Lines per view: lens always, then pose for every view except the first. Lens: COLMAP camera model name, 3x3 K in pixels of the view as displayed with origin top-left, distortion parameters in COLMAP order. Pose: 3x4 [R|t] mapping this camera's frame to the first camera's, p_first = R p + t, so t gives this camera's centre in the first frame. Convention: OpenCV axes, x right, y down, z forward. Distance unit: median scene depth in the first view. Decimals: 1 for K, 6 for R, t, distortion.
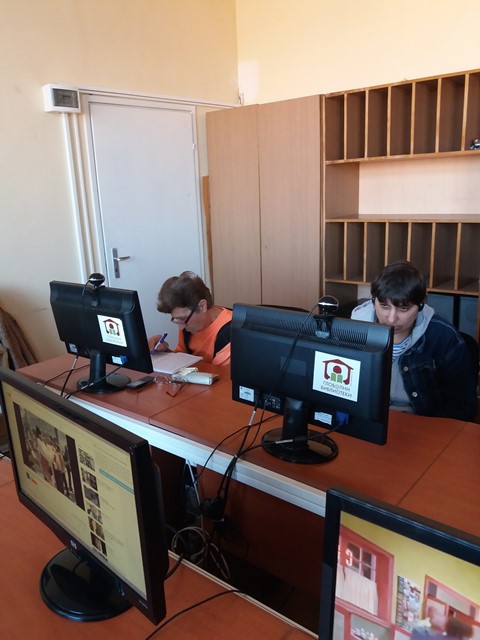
lens RADIAL K [[535.7, 0, 240.0], [0, 535.7, 320.0], [0, 0, 1]] dist [0.089134, -0.006923]
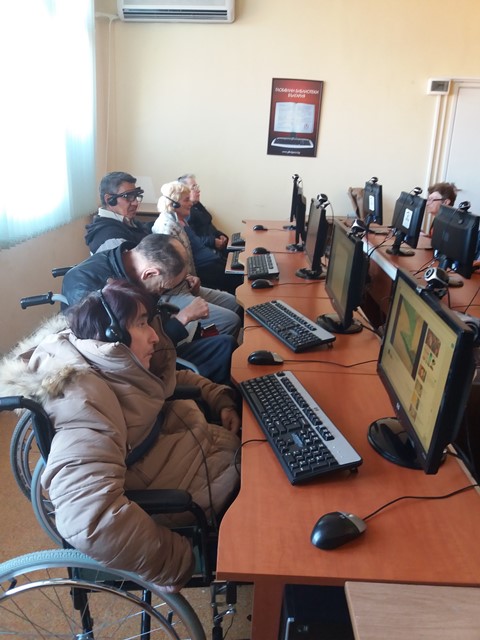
lens RADIAL K [[535.7, 0, 240.0], [0, 535.7, 320.0], [0, 0, 1]] dist [0.089134, -0.006923]
pose [[0.635271, 0.319964, -0.702890, 1.389828], [-0.278933, 0.943761, 0.177512, 0.283525], [0.720158, 0.083291, 0.688792, -1.070897]]
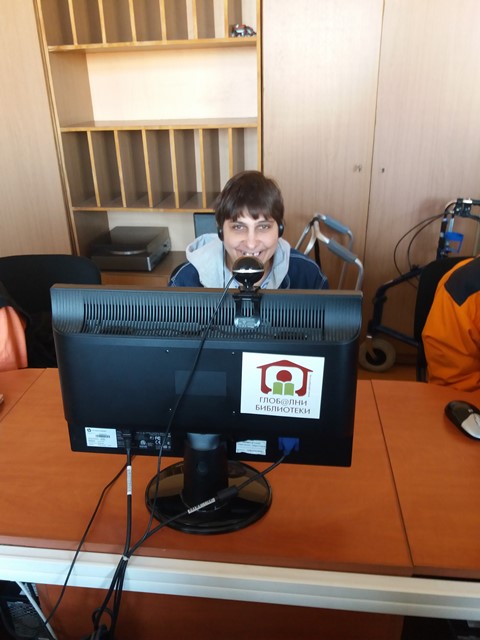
lens RADIAL K [[563.1, 0, 240.0], [0, 563.1, 320.0], [0, 0, 1]] dist [0.004432, -0.003422]
pose [[0.856937, -0.196502, 0.476493, -0.137482], [0.126646, 0.976407, 0.174900, -0.078538], [-0.499619, -0.089532, 0.861606, 0.437700]]
